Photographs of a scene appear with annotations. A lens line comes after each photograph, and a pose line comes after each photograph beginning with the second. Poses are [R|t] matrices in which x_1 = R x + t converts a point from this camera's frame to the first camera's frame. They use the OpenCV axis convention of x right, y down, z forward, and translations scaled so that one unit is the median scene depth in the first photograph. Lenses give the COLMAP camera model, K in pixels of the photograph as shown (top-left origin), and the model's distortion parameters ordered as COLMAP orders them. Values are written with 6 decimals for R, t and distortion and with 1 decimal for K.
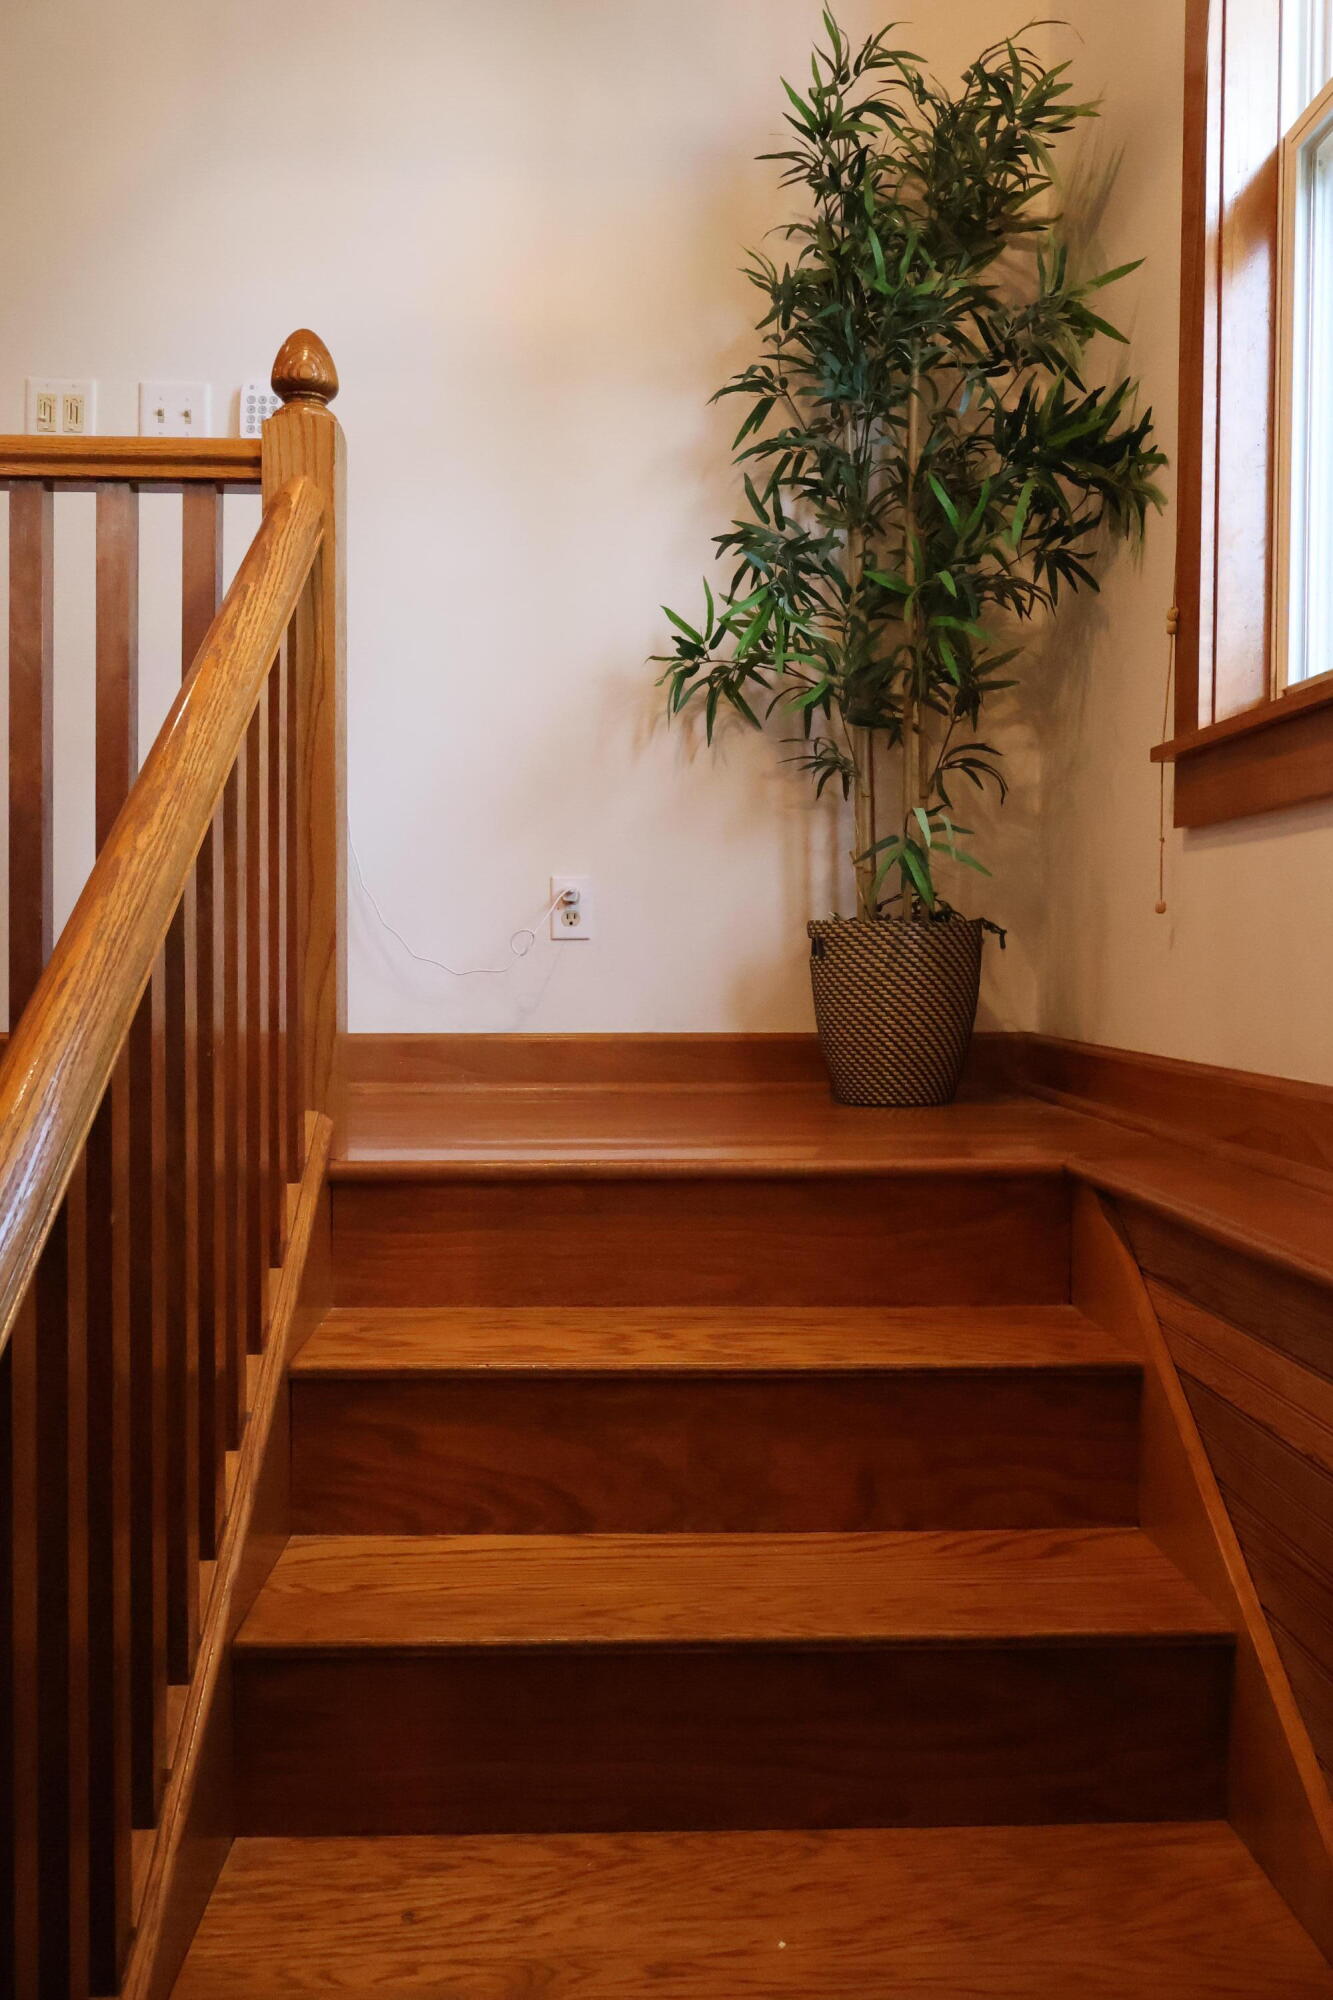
lens RADIAL K [[1666.8, 0, 670.4], [0, 1666.8, 999.9], [0, 0, 1]] dist [0.002015, 0.004479]
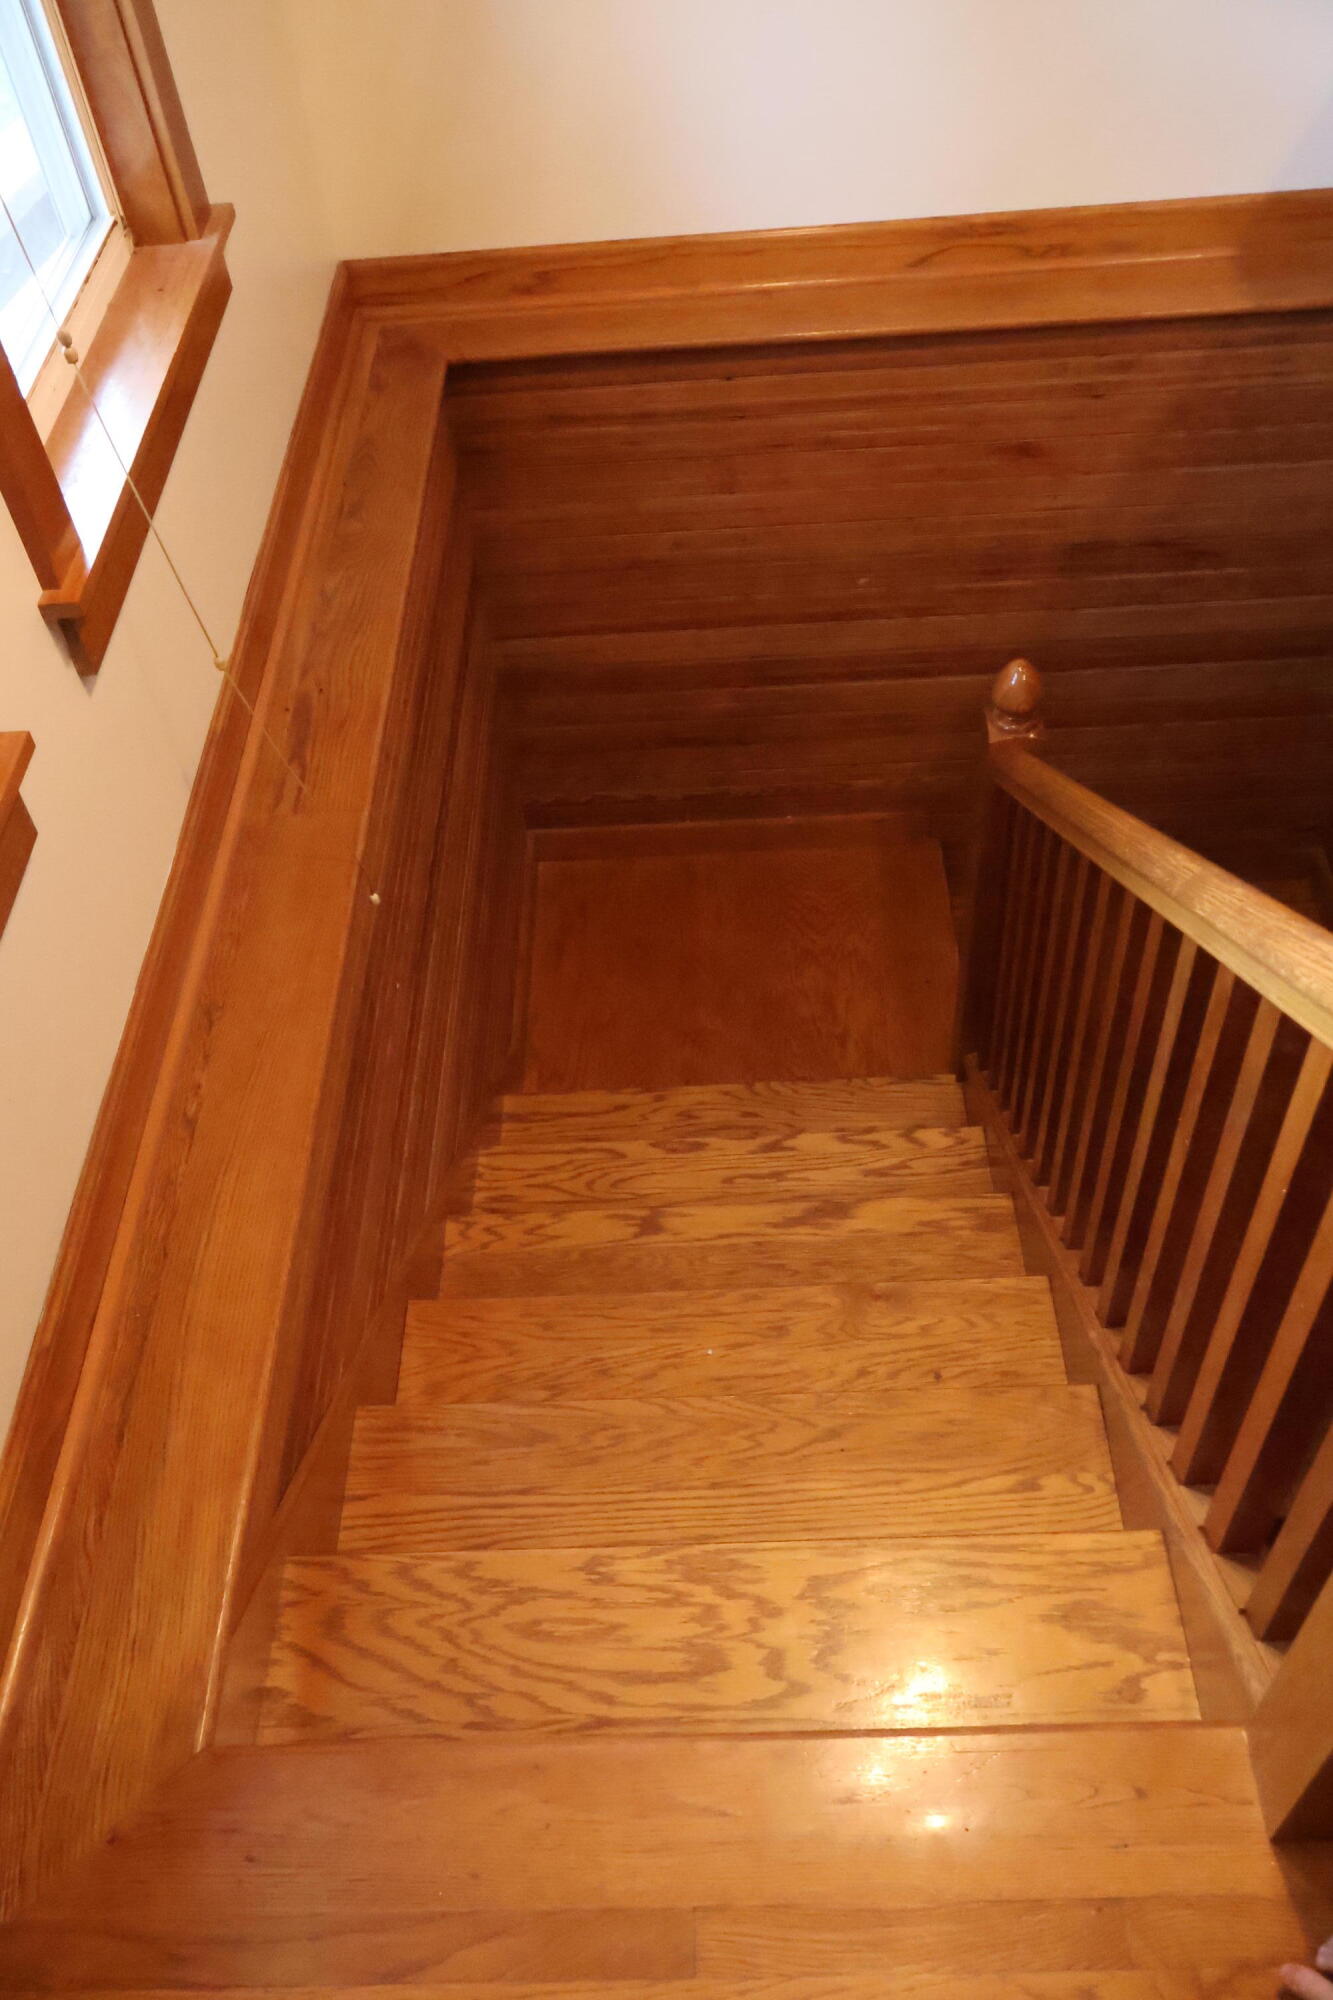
lens RADIAL K [[1666.8, 0, 672.1], [0, 1666.8, 998.2], [0, 0, 1]] dist [0.002015, 0.004479]
pose [[-0.996902, 0.017834, 0.076611, -0.027087], [0.070393, 0.636891, 0.767734, -0.842797], [-0.035102, 0.770748, -0.636173, 1.566882]]
